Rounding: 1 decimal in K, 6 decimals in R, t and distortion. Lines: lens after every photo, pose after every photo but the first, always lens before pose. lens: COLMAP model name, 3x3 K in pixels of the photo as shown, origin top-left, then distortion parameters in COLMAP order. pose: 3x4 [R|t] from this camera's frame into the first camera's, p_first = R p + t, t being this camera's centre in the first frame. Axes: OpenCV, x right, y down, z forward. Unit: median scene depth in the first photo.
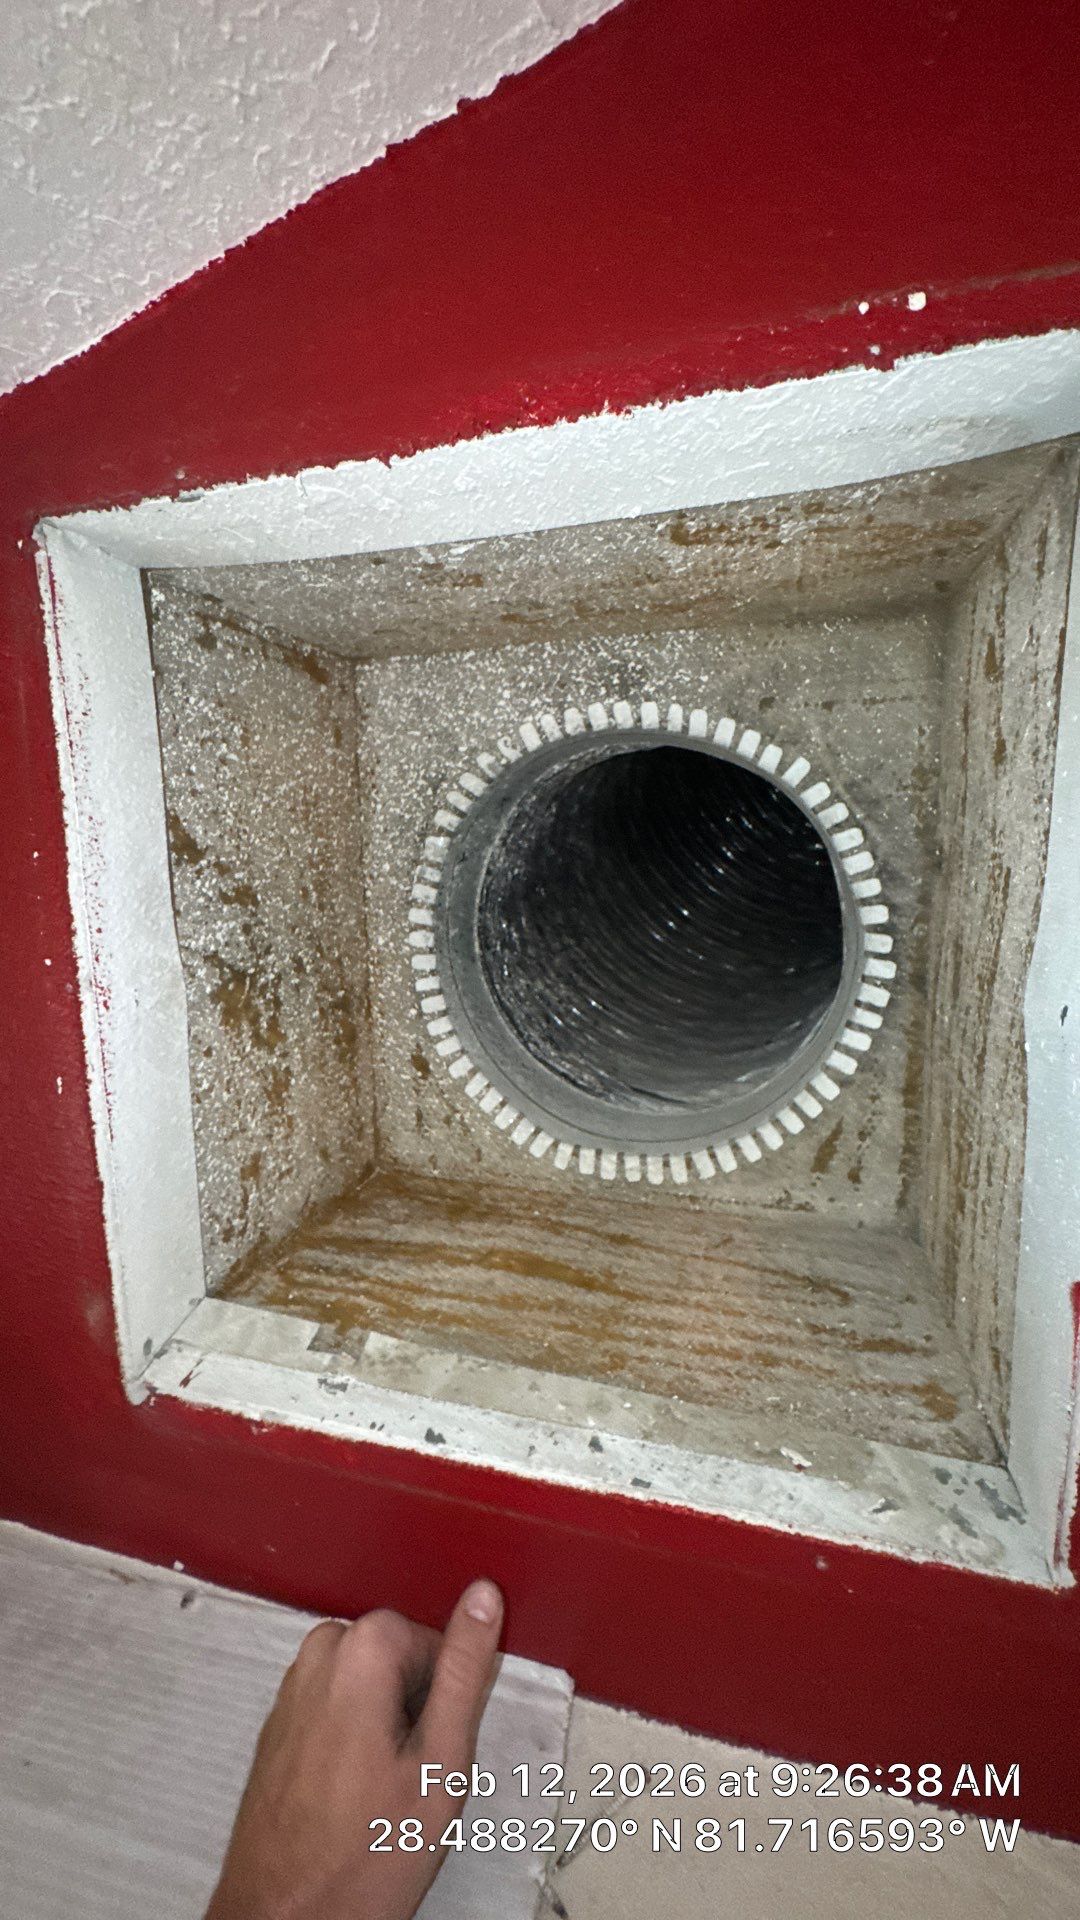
lens RADIAL K [[785.3, 0, 545.3], [0, 785.3, 945.2], [0, 0, 1]] dist [-0.010766, -0.000080]
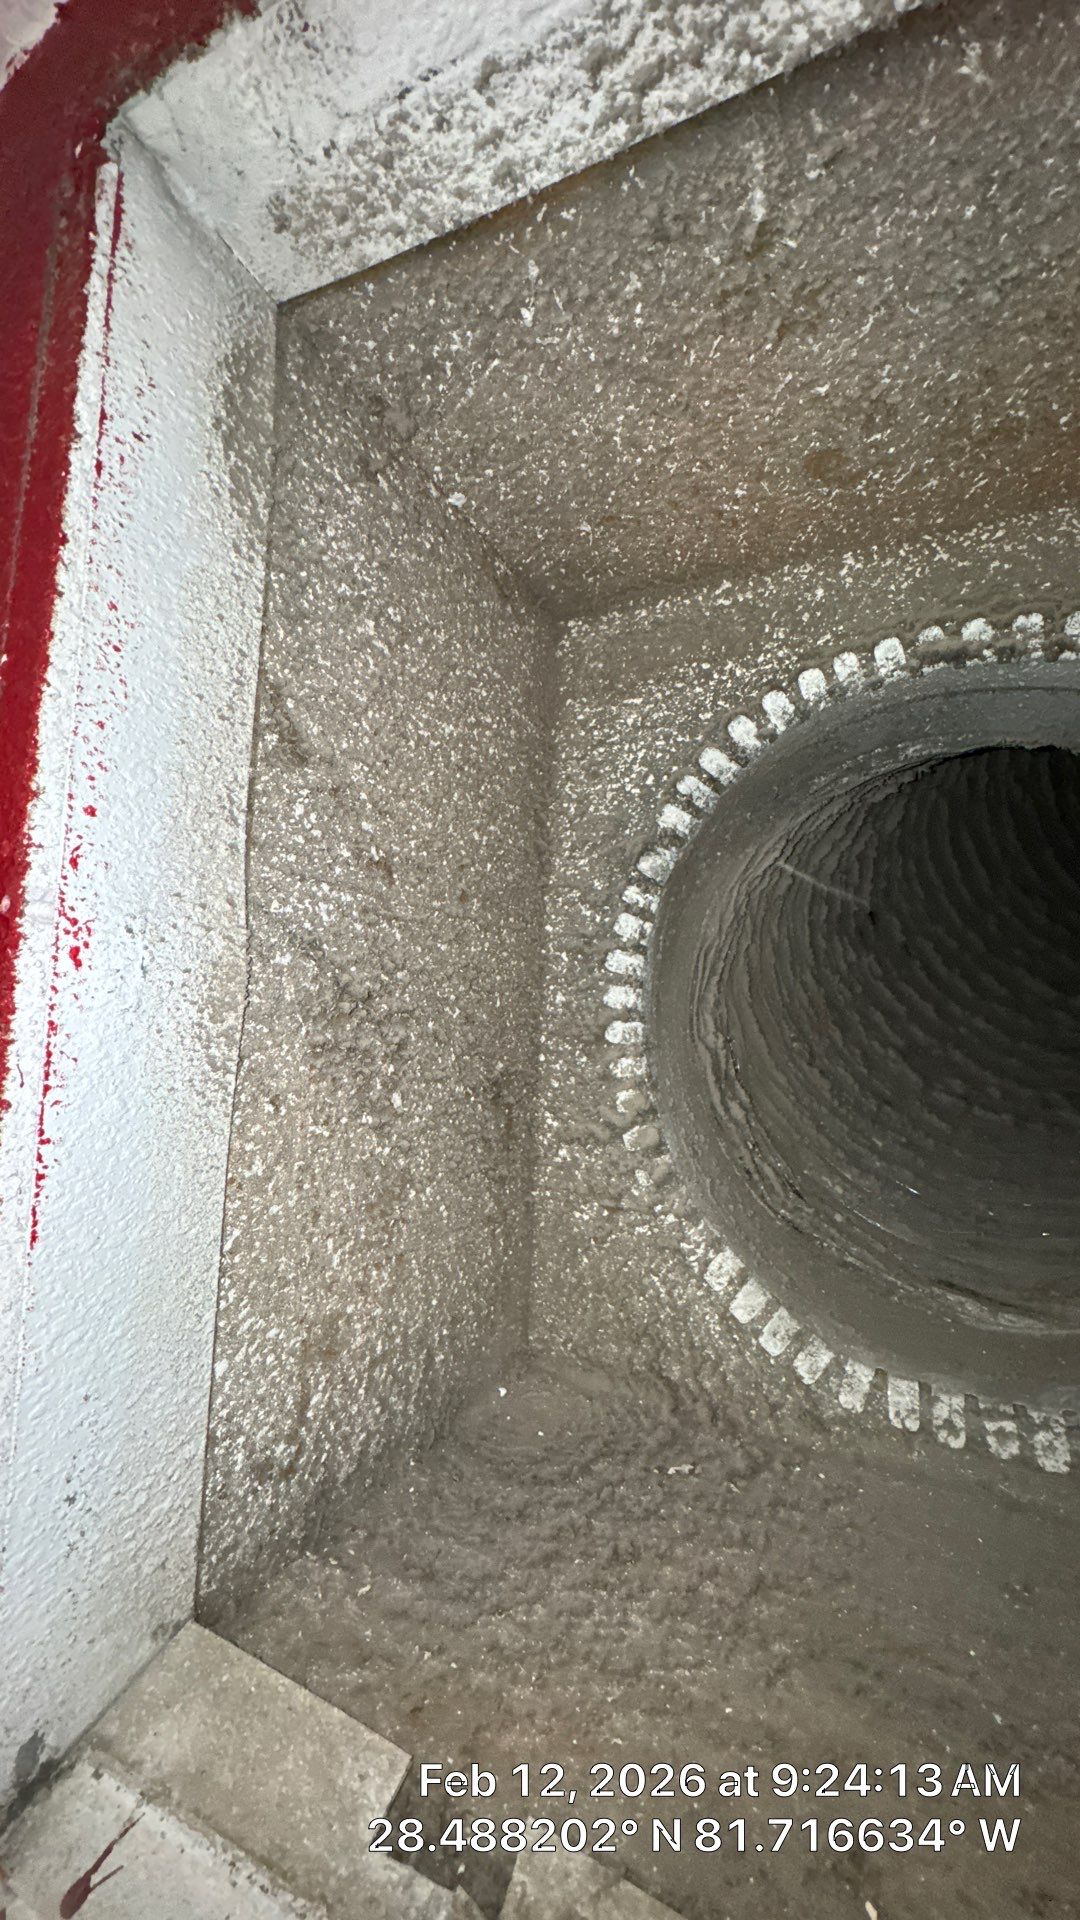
lens RADIAL K [[785.3, 0, 545.3], [0, 785.3, 945.2], [0, 0, 1]] dist [-0.010766, -0.000080]
pose [[0.984580, 0.042725, -0.169638, -0.127950], [-0.078553, 0.974432, -0.210504, 0.105984], [0.156307, 0.220583, 0.962762, 0.396904]]
